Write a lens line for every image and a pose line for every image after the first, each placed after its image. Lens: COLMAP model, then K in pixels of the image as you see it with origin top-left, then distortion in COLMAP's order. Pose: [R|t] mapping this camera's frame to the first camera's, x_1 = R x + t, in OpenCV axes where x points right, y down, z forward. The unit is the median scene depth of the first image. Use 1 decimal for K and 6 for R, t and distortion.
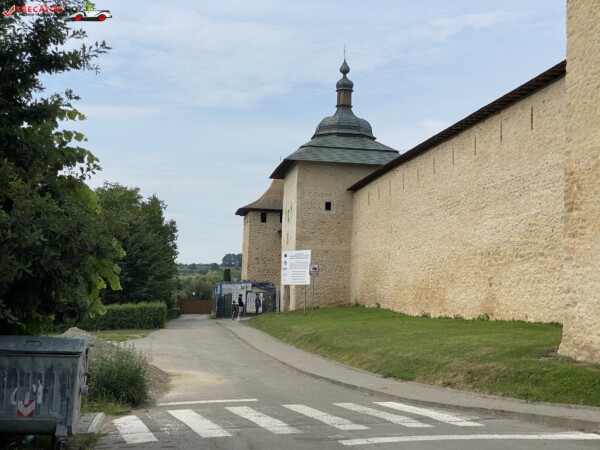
lens RADIAL K [[894.2, 0, 301.2], [0, 894.2, 222.1], [0, 0, 1]] dist [0.140390, 0.000000]
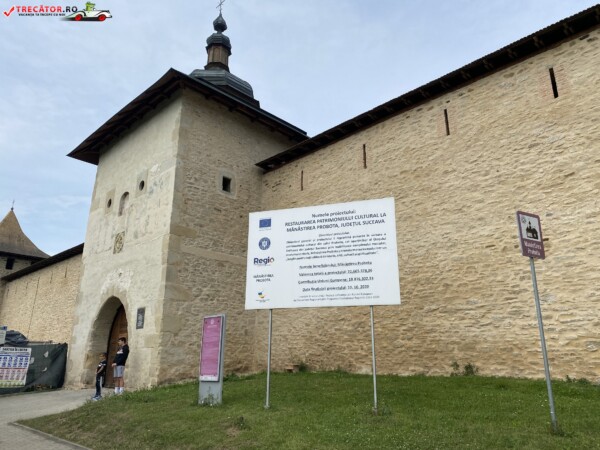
lens RADIAL K [[452.6, 0, 300.0], [0, 452.6, 223.7], [0, 0, 1]] dist [0.016822, 0.004539]
pose [[0.786348, 0.160576, 0.596550, -0.131581], [-0.033724, 0.975347, -0.218084, 0.088490], [-0.616862, 0.151372, 0.772378, 1.002407]]
